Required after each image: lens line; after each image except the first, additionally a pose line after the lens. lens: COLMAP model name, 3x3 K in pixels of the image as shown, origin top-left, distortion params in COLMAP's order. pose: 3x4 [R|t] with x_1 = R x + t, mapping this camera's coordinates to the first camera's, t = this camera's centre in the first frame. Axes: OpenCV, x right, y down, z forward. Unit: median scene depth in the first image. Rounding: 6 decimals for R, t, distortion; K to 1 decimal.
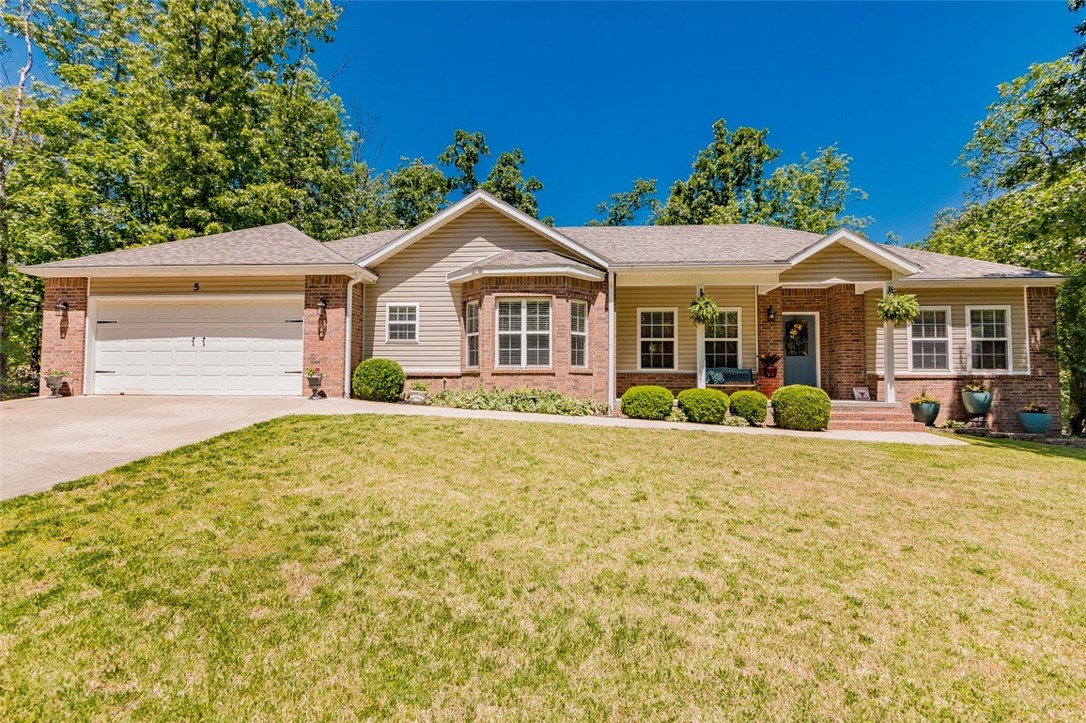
lens RADIAL K [[494.7, 0, 543.2], [0, 494.7, 362.1], [0, 0, 1]] dist [0.010428, -0.000291]
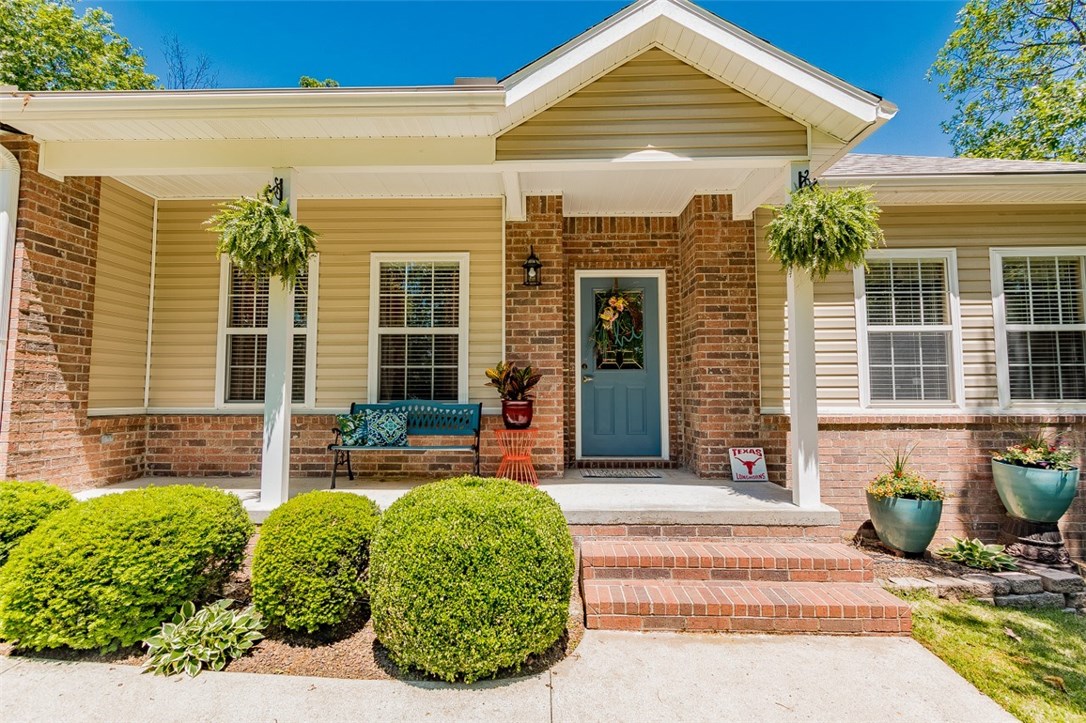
lens RADIAL K [[494.7, 0, 543.1], [0, 494.7, 361.6], [0, 0, 1]] dist [0.010428, -0.000291]
pose [[0.998837, -0.003947, 0.048044, 0.455452], [0.004924, 0.999783, -0.020240, -0.011632], [-0.047954, 0.020453, 0.998640, 0.605601]]
